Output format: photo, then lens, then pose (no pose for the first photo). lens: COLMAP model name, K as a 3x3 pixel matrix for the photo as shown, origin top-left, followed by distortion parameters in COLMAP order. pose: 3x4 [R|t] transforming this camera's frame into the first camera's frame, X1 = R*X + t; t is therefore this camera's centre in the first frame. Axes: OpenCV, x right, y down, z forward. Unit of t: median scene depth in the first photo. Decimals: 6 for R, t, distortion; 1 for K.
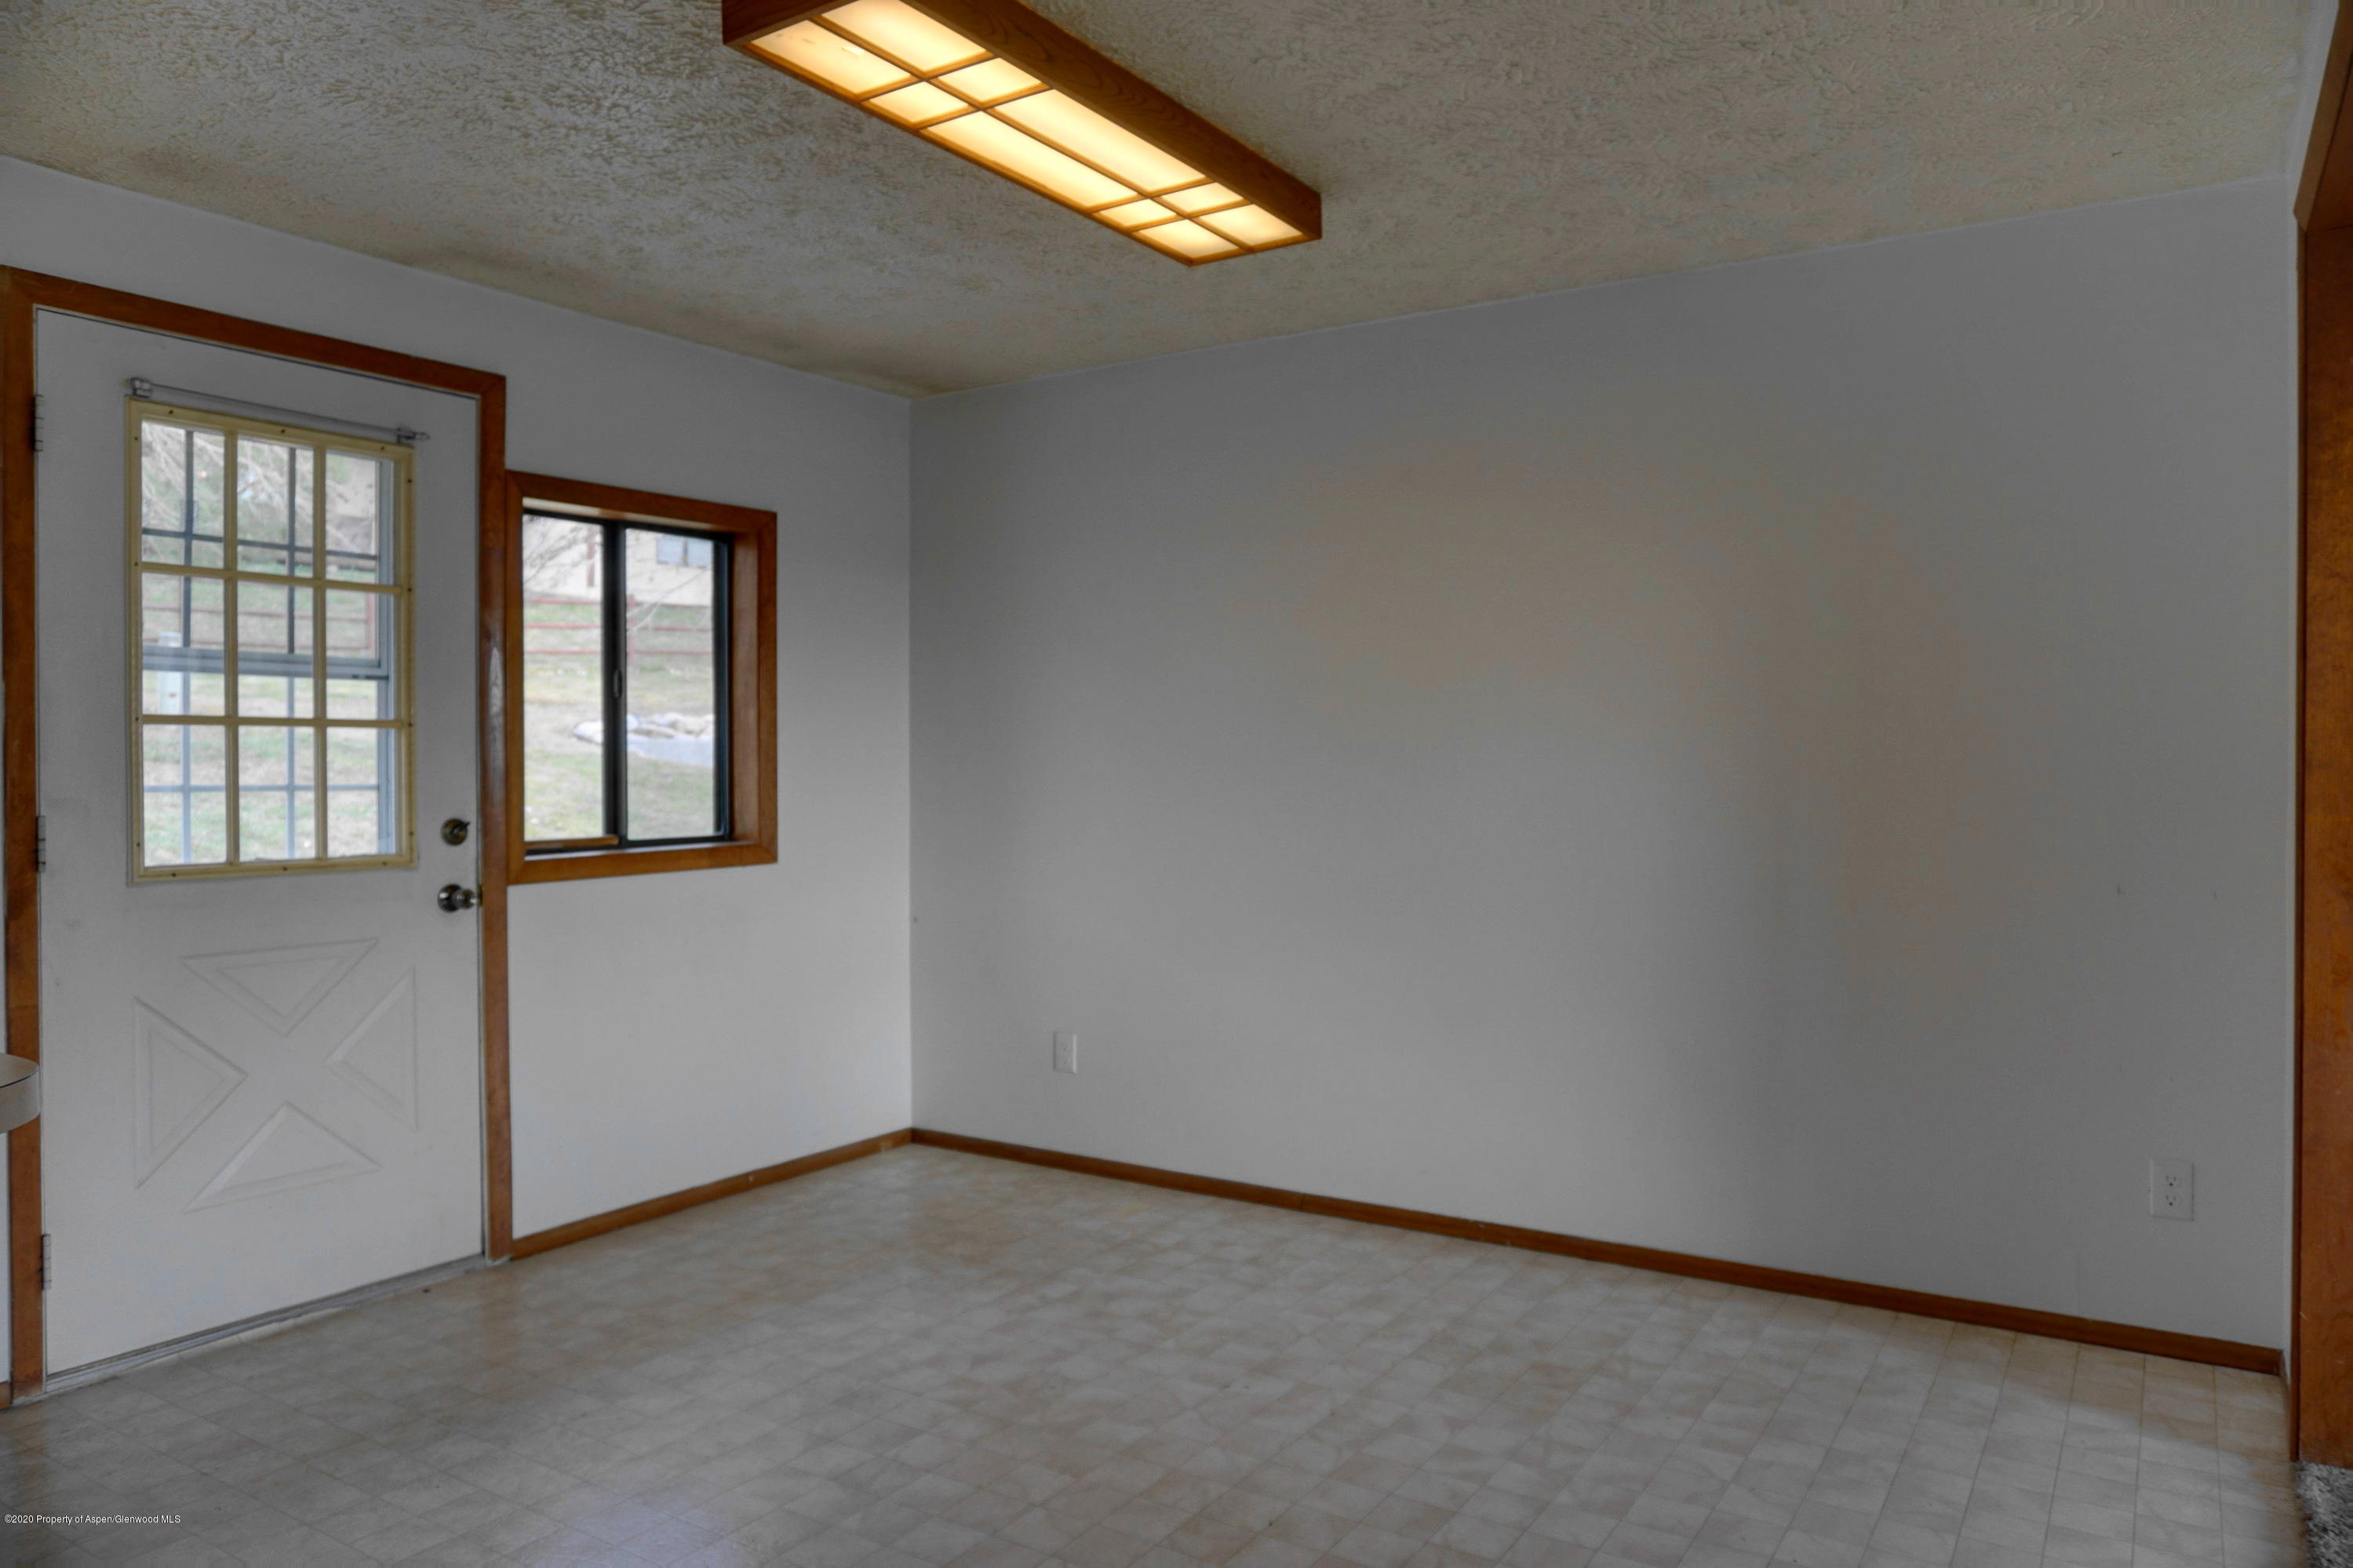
lens RADIAL K [[1629.9, 0, 1128.7], [0, 1629.9, 808.3], [0, 0, 1]] dist [-0.027931, 0.008713]
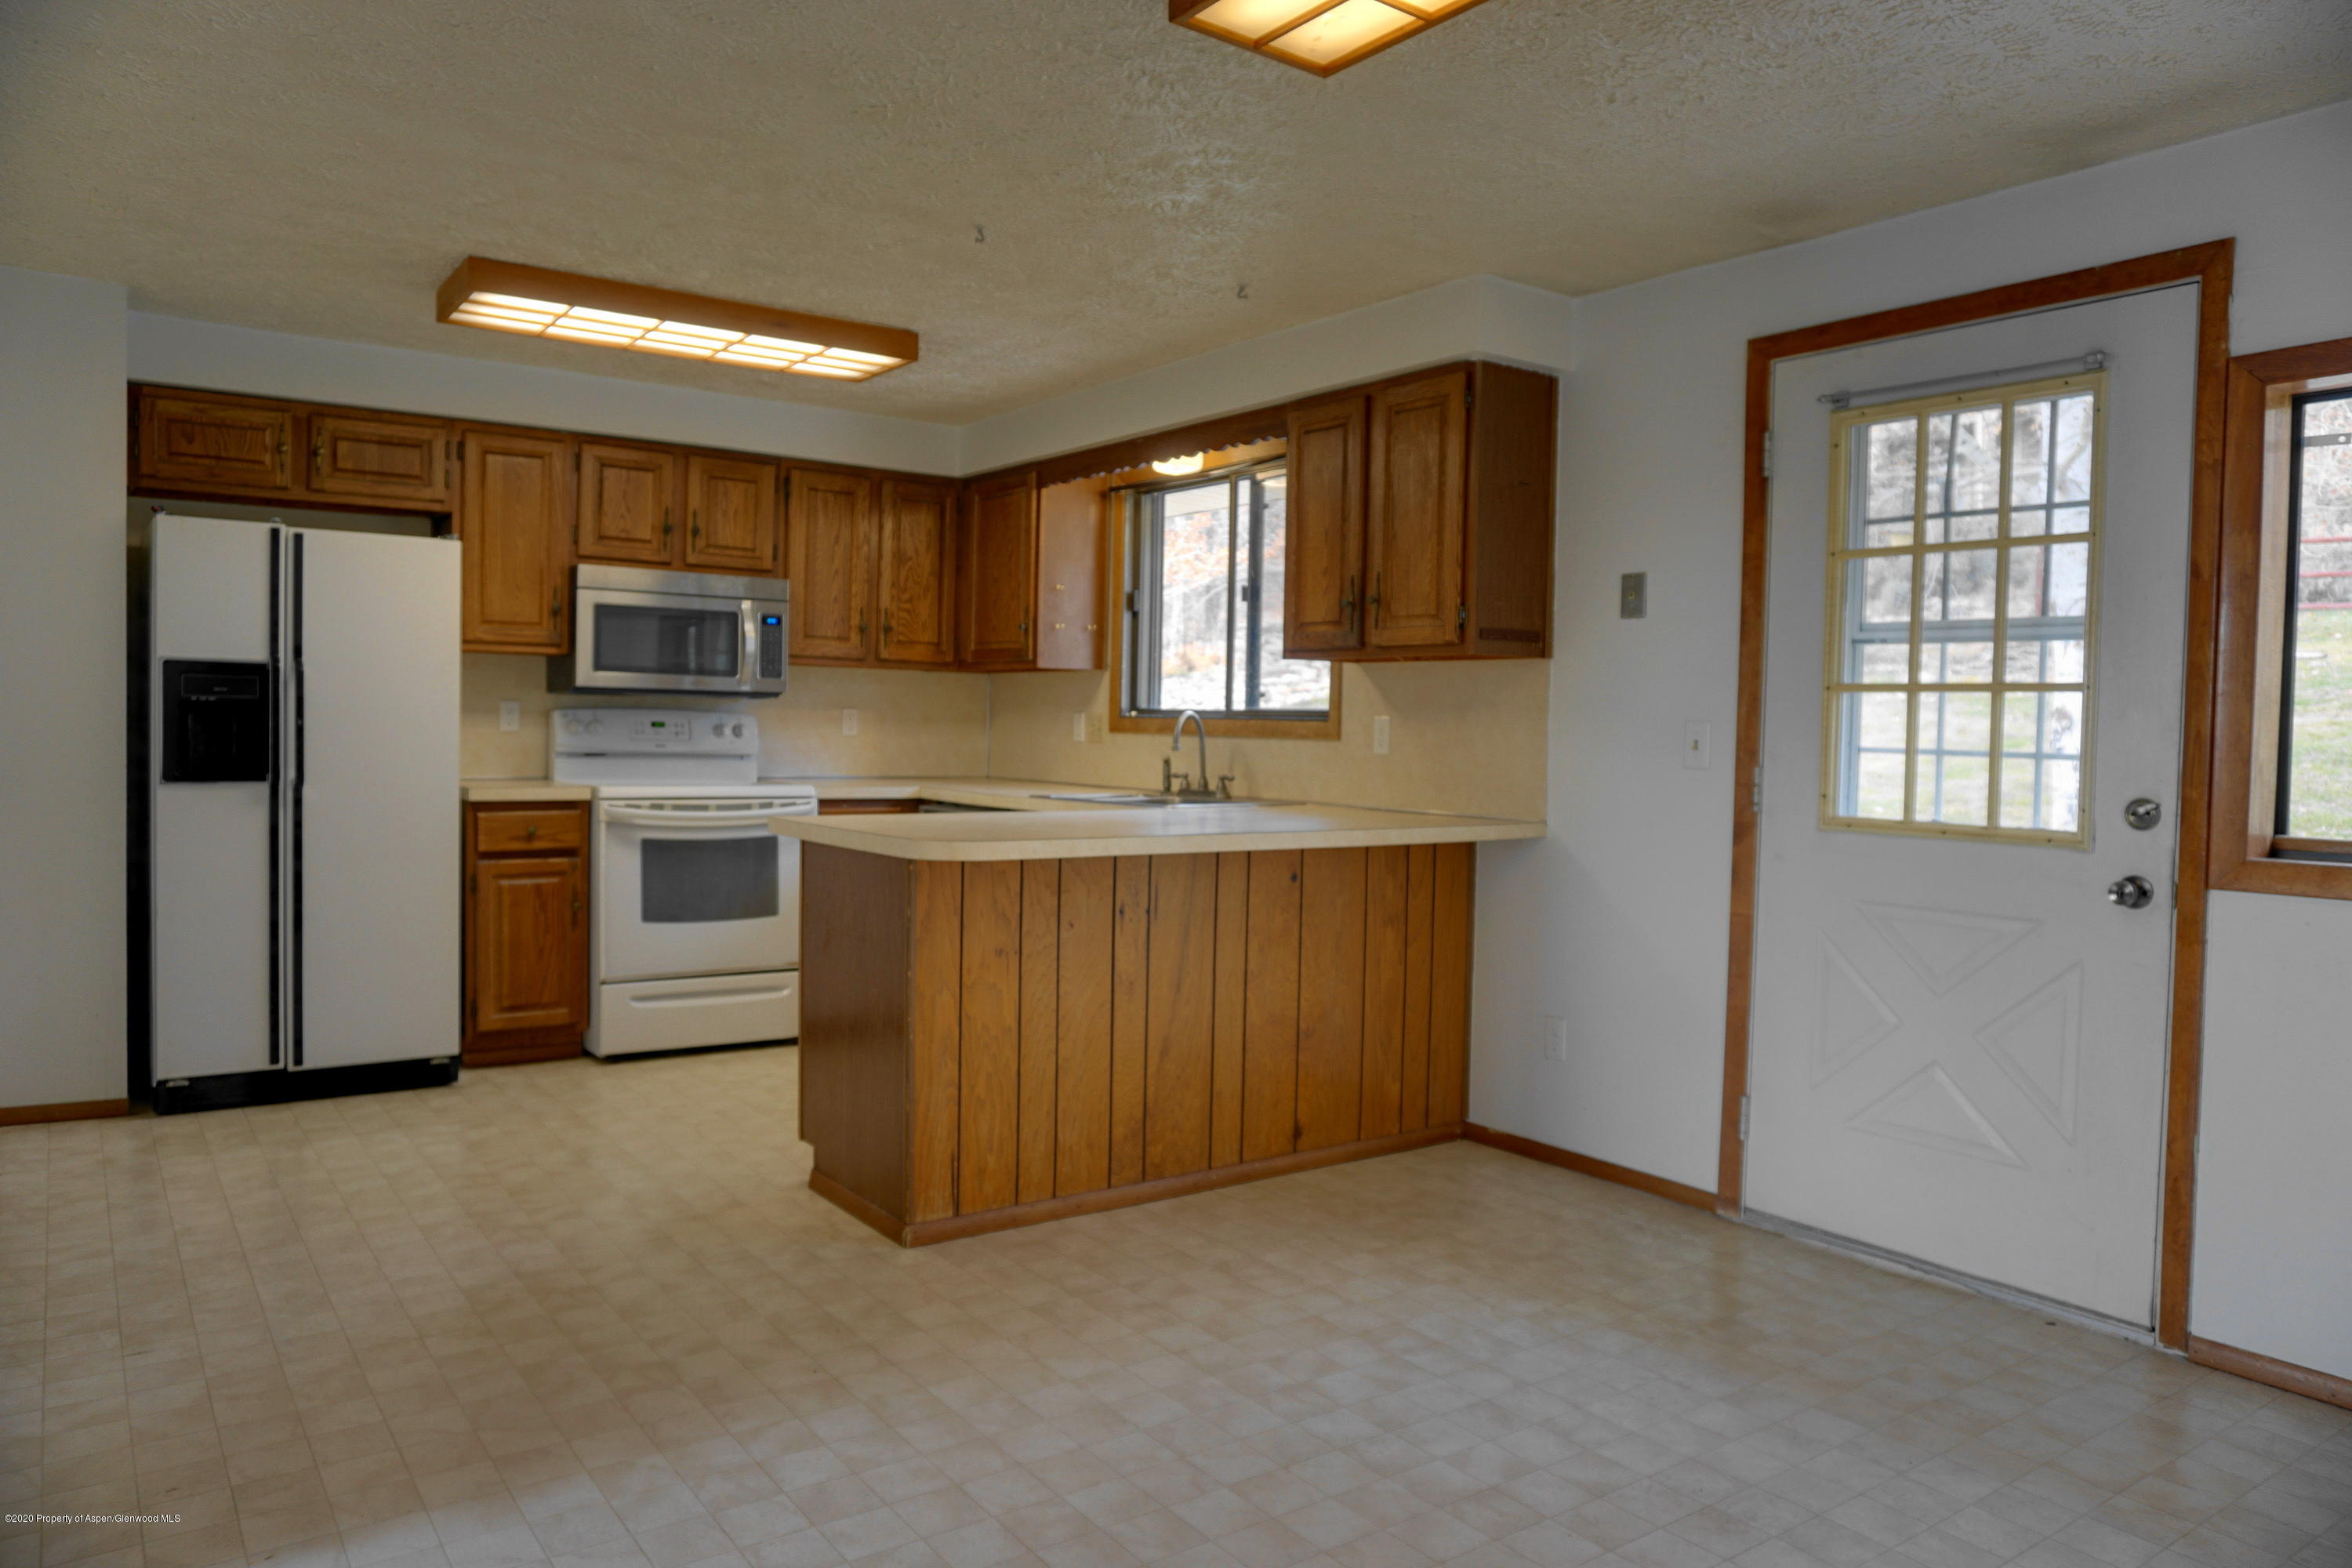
lens RADIAL K [[1629.4, 0, 1188.9], [0, 1629.4, 773.9], [0, 0, 1]] dist [-0.027931, 0.008713]
pose [[-0.369883, 0.025449, -0.928730, 0.593316], [-0.046826, 0.997844, 0.045992, -0.023418], [0.927898, 0.060500, -0.367894, 0.929684]]
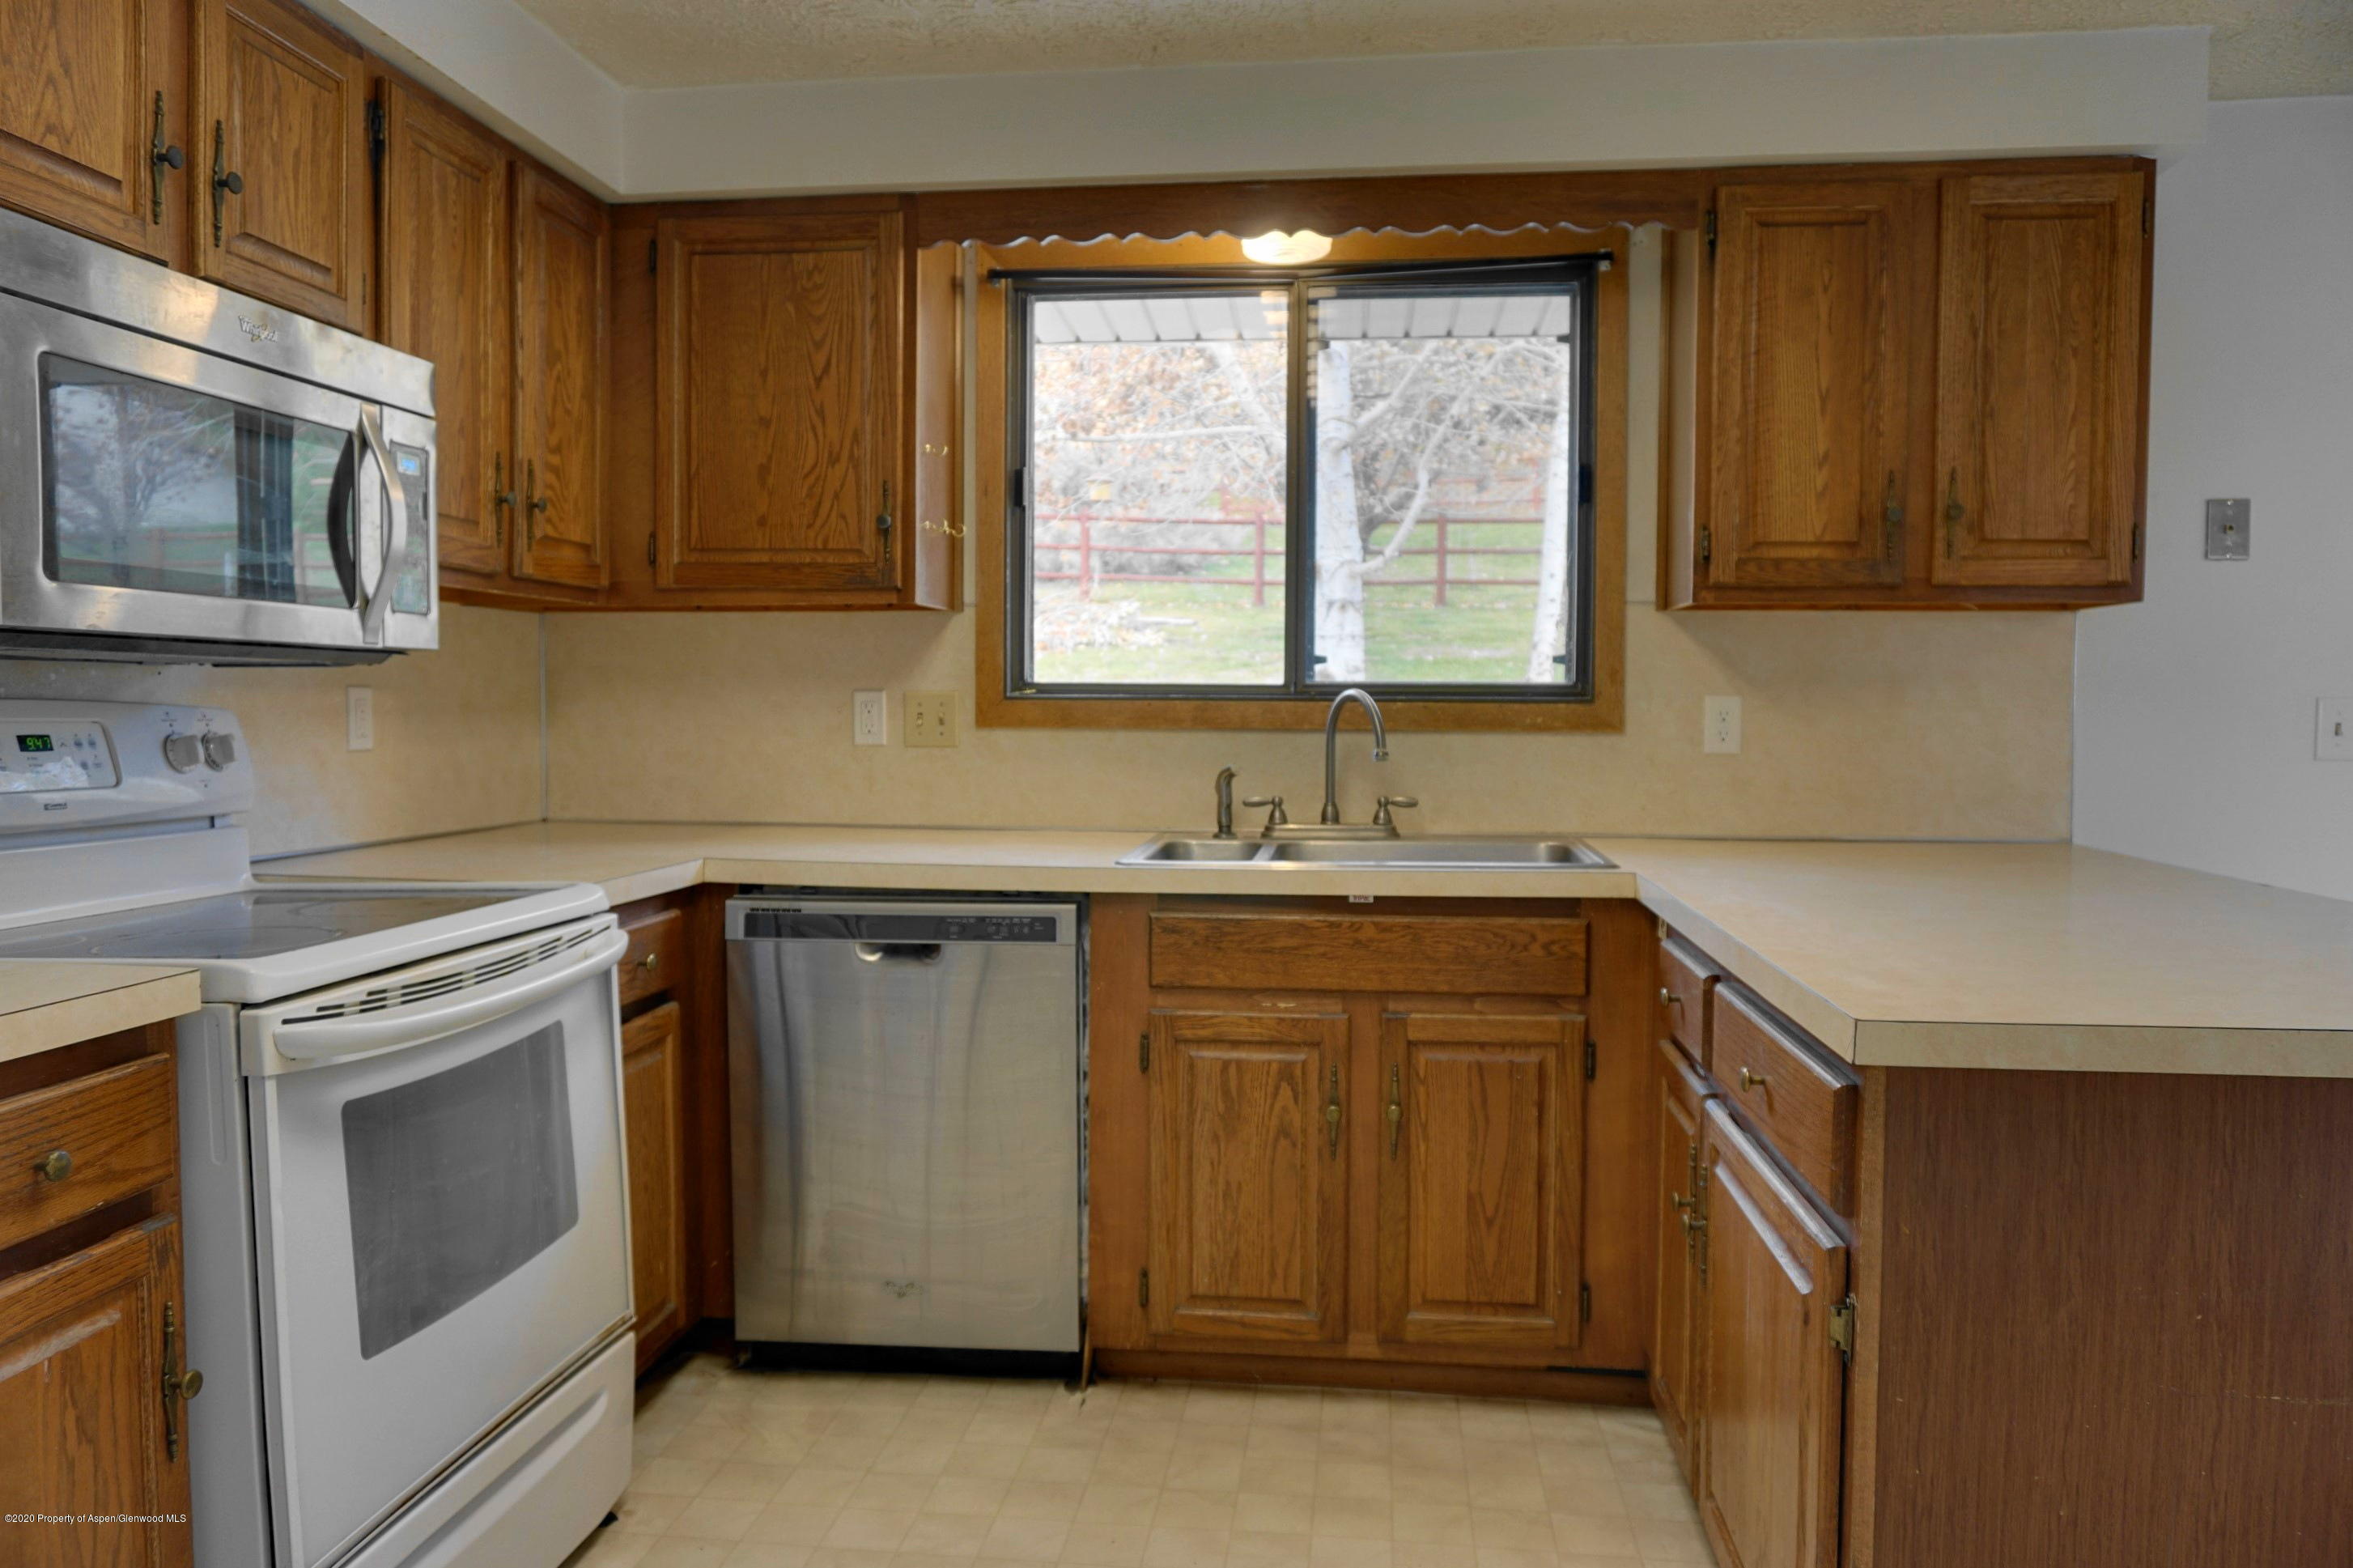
lens RADIAL K [[1630.2, 0, 1181.1], [0, 1630.2, 770.2], [0, 0, 1]] dist [-0.027931, 0.008713]
pose [[0.441177, 0.044094, -0.896336, -0.096056], [-0.033746, 0.998901, 0.032530, 0.006685], [0.896786, 0.015897, 0.442180, -0.107141]]
